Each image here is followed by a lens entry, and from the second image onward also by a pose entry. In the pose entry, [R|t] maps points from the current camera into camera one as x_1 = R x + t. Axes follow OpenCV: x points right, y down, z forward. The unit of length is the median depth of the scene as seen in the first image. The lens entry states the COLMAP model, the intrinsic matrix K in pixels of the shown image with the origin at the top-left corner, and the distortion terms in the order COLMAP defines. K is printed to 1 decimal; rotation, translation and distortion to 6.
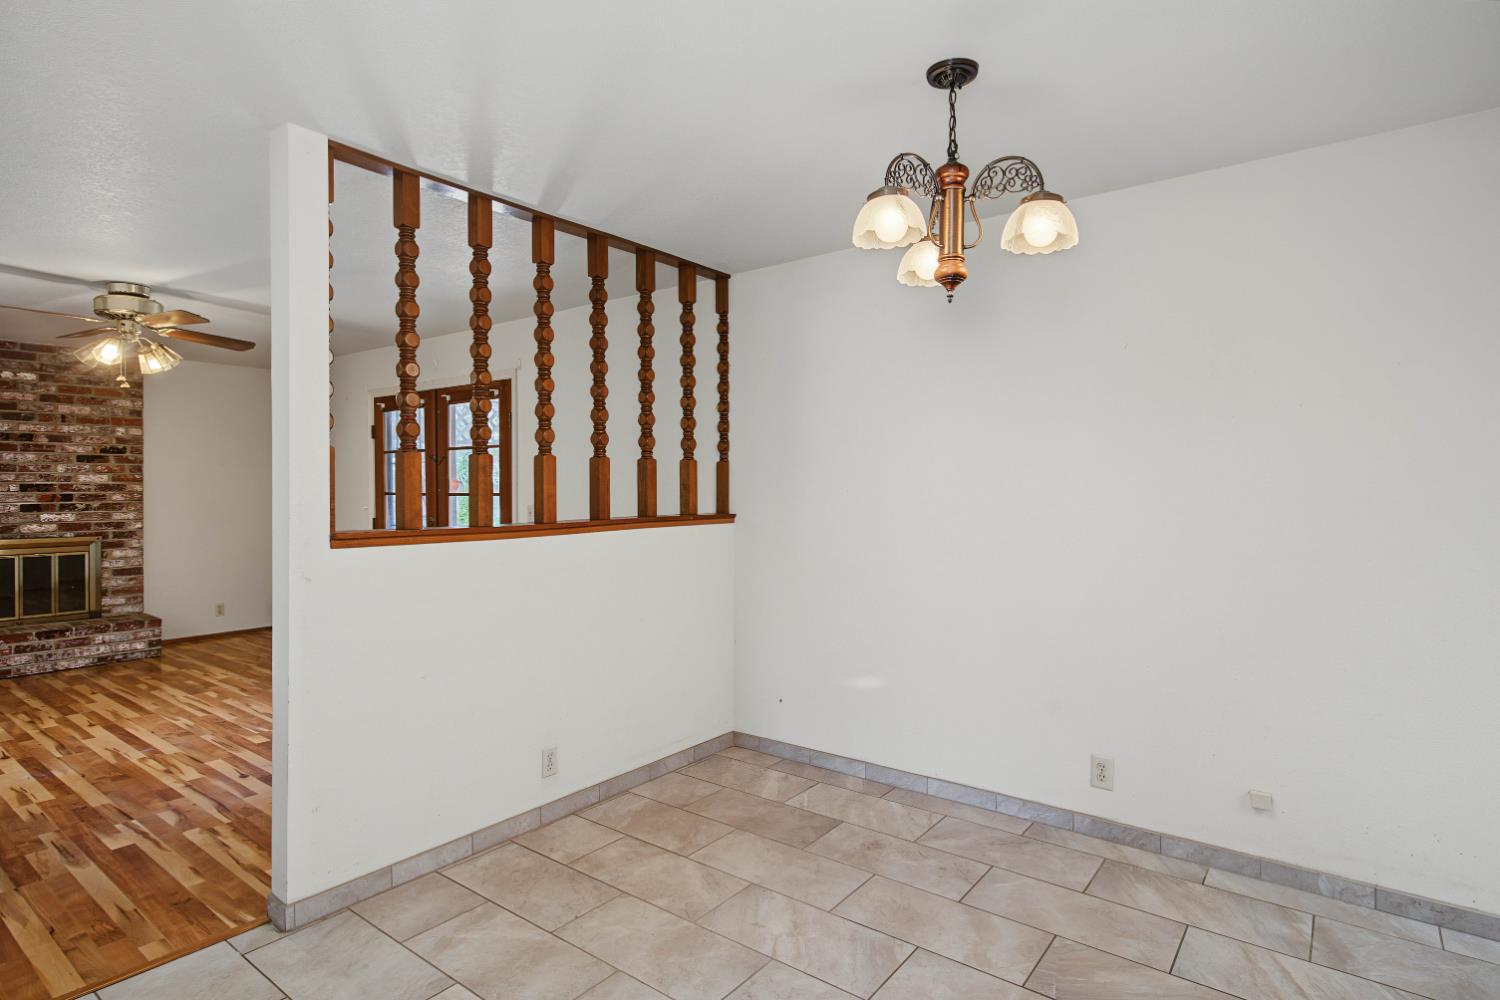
lens RADIAL K [[802.1, 0, 742.9], [0, 802.1, 494.5], [0, 0, 1]] dist [0.006718, -0.001059]
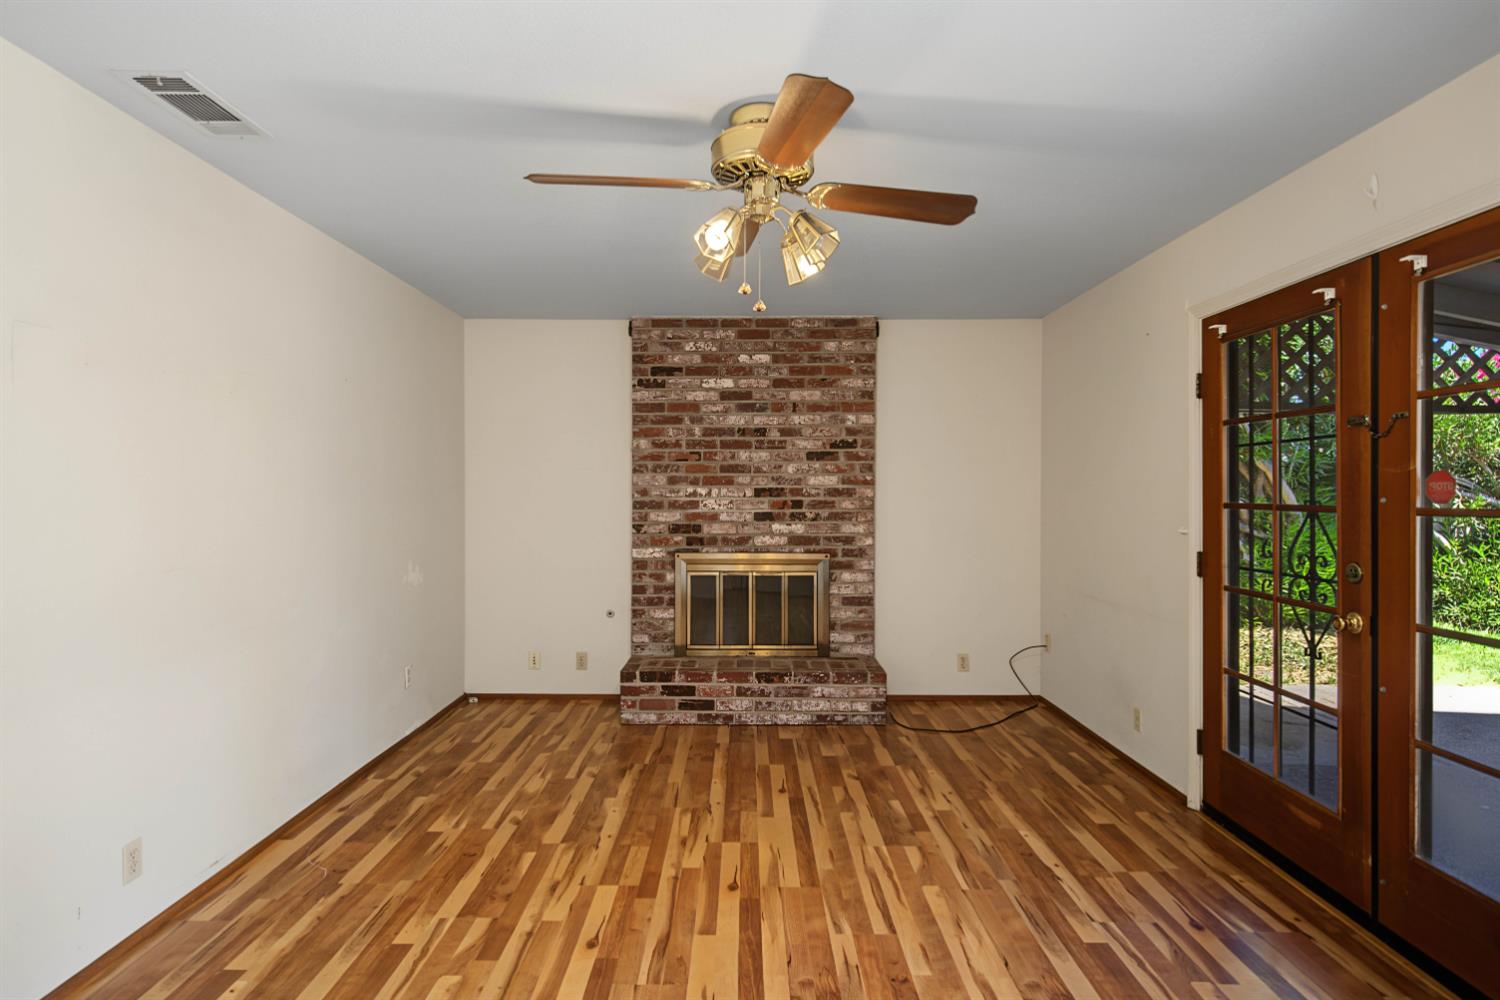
lens RADIAL K [[802.1, 0, 744.6], [0, 802.1, 493.3], [0, 0, 1]] dist [0.006718, -0.001059]
pose [[0.622852, 0.003029, -0.782334, -0.240917], [-0.007897, 0.999966, -0.002416, -0.004872], [0.782300, 0.007683, 0.622855, 0.455353]]
